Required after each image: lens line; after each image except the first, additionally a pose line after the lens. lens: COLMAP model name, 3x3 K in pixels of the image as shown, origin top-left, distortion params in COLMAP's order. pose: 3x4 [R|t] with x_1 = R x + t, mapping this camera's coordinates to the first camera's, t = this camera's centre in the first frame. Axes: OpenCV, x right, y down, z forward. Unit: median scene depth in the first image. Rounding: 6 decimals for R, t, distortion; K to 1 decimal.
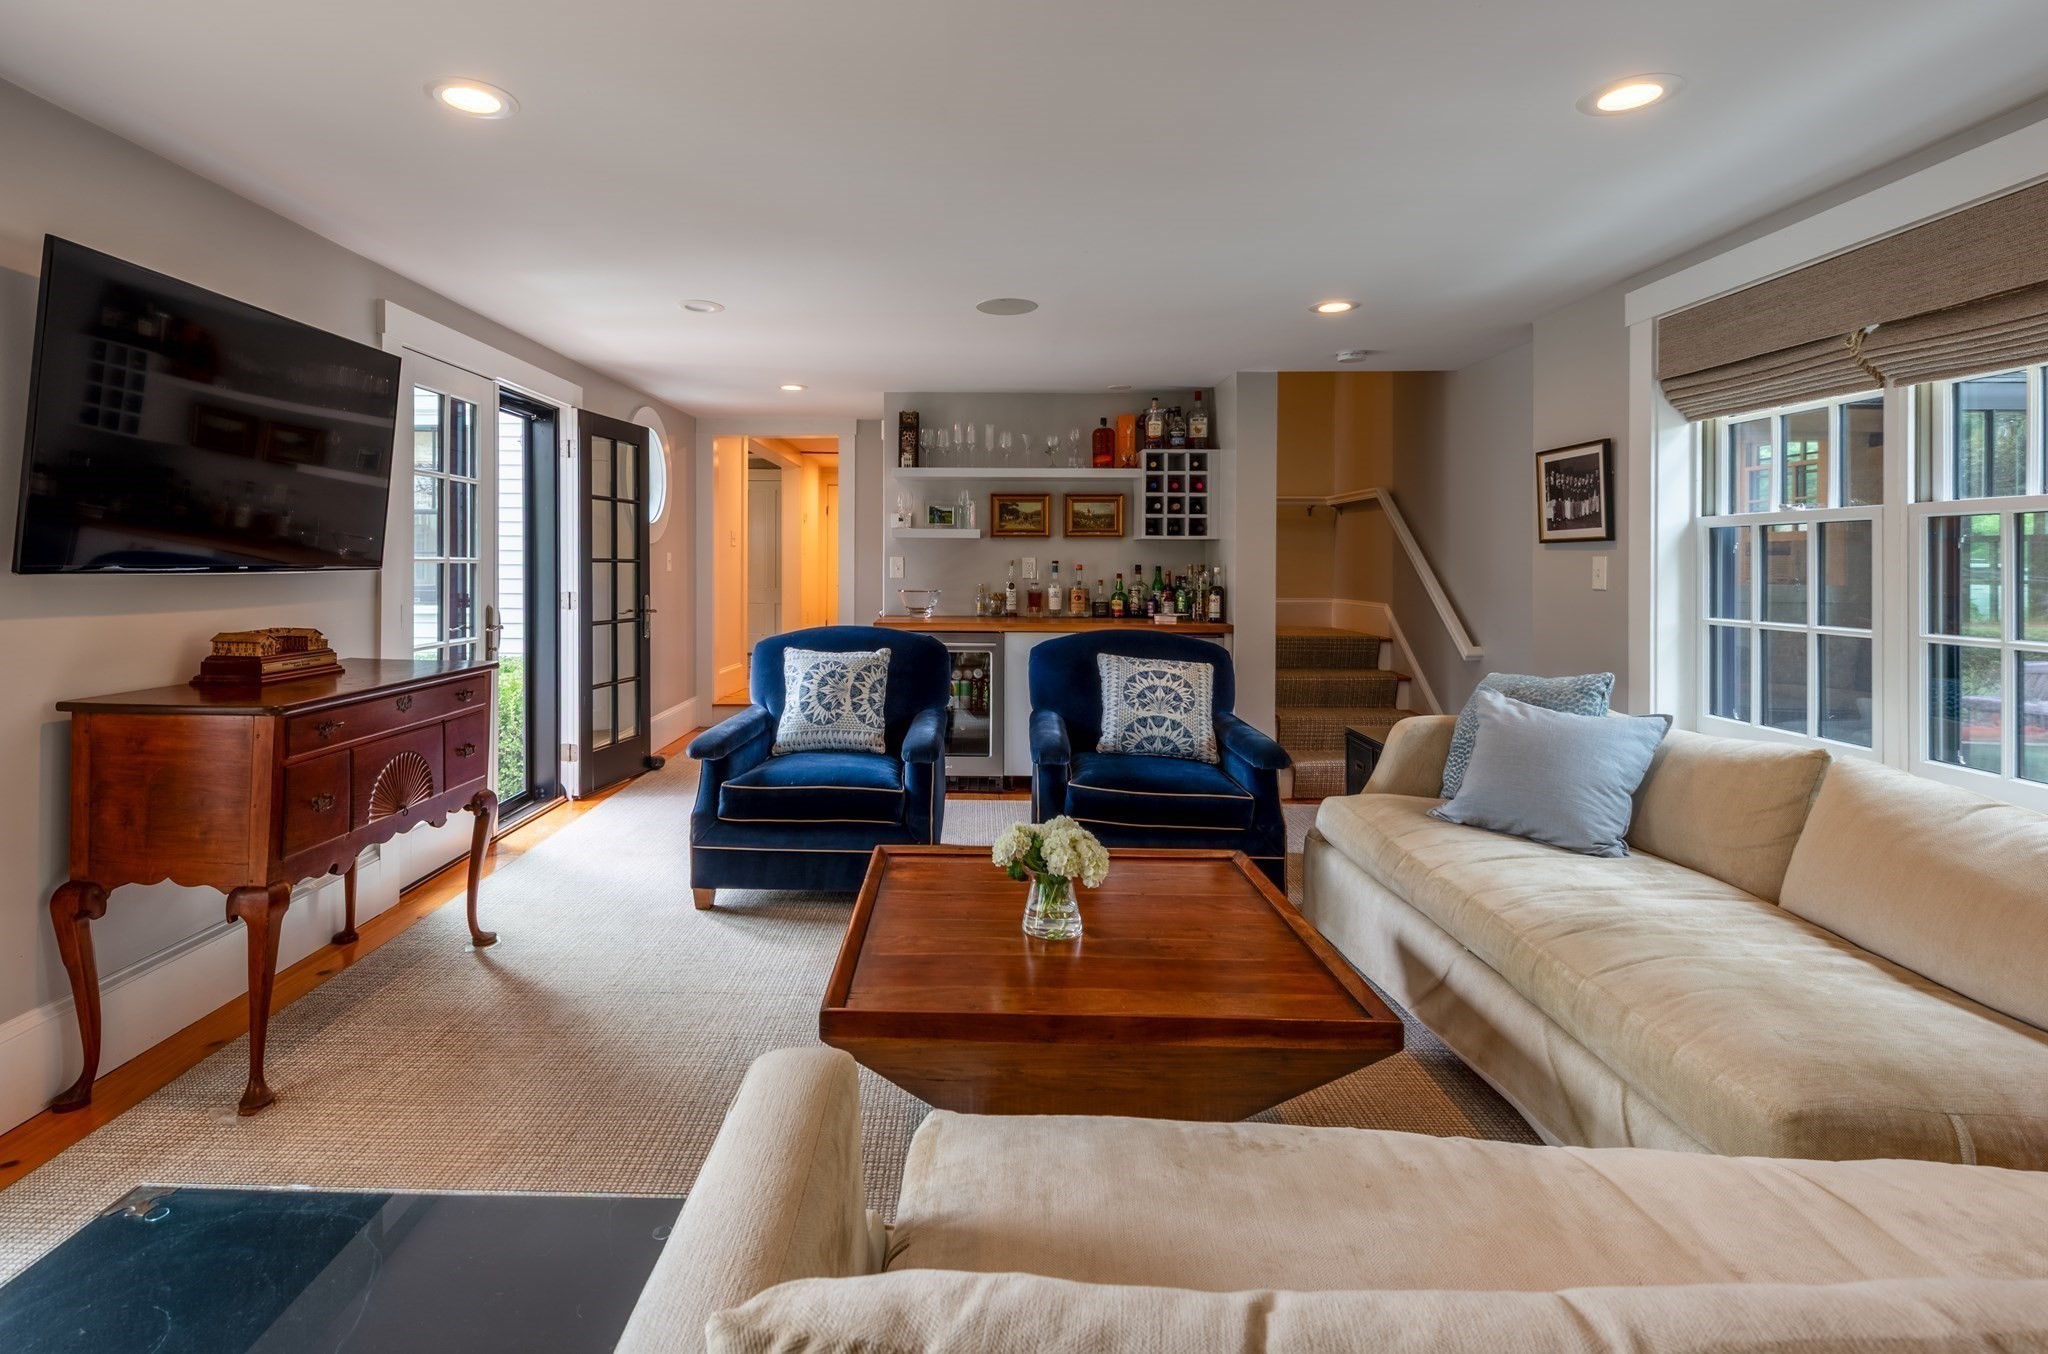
lens RADIAL K [[952.1, 0, 987.0], [0, 952.1, 557.3], [0, 0, 1]] dist [0.012958, -0.001527]
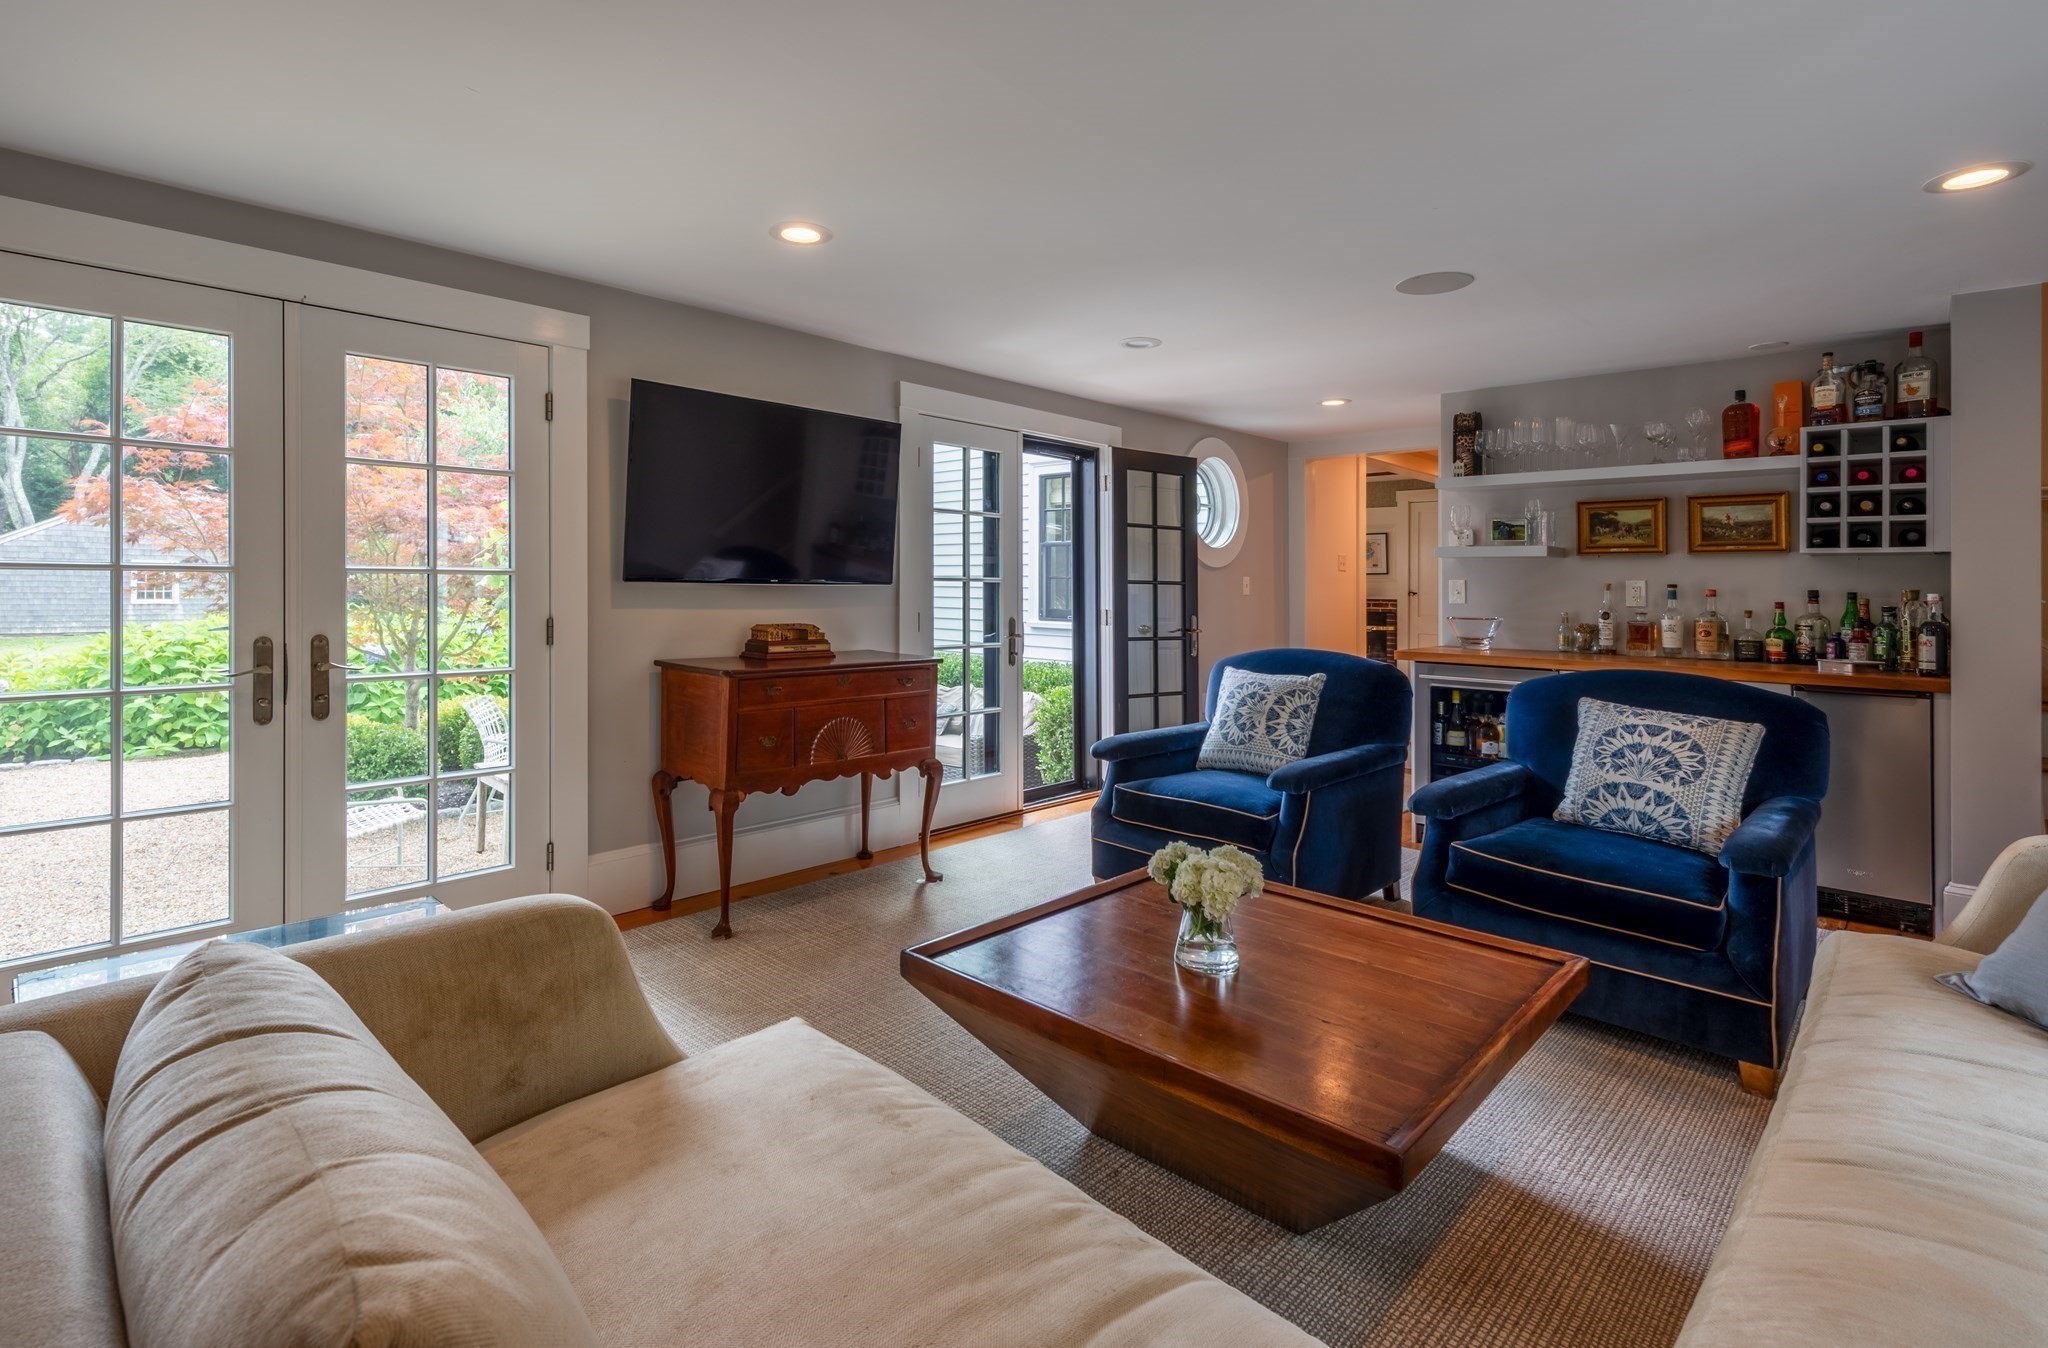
lens RADIAL K [[952.1, 0, 970.0], [0, 952.1, 582.6], [0, 0, 1]] dist [0.012958, -0.001527]
pose [[0.744958, 0.001698, -0.667109, 0.184769], [-0.003650, 0.999992, -0.001531, 0.006192], [0.667101, 0.003576, 0.744958, 0.049751]]
